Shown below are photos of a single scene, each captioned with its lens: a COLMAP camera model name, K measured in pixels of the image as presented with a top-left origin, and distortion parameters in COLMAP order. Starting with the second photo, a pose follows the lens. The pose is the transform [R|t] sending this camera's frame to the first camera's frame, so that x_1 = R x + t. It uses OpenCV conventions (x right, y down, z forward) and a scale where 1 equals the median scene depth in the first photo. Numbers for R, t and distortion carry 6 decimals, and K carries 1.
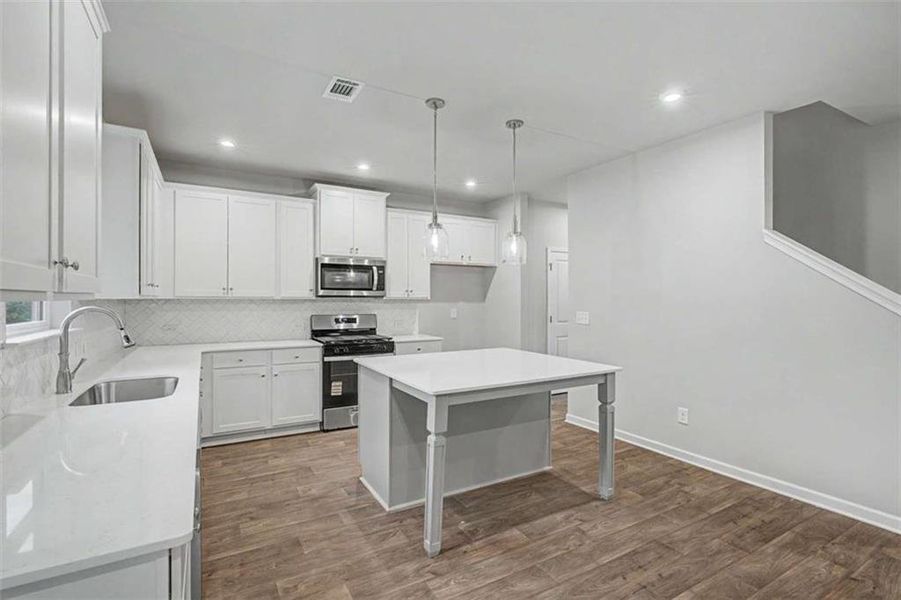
lens RADIAL K [[430.5, 0, 470.4], [0, 430.5, 295.3], [0, 0, 1]] dist [-0.004331, -0.000352]
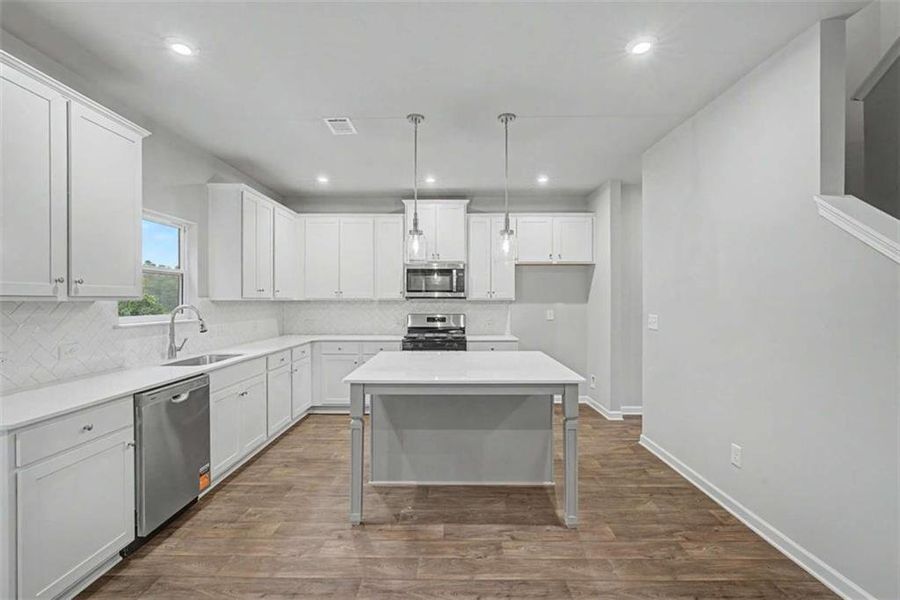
lens RADIAL K [[433.3, 0, 450.0], [0, 433.3, 300.0], [0, 0, 1]] dist [-0.002386, 0.000307]
pose [[0.850417, -0.002128, -0.526105, 0.356005], [0.007013, 0.999949, 0.007293, 0.000527], [0.526063, -0.009892, 0.850388, 0.076111]]
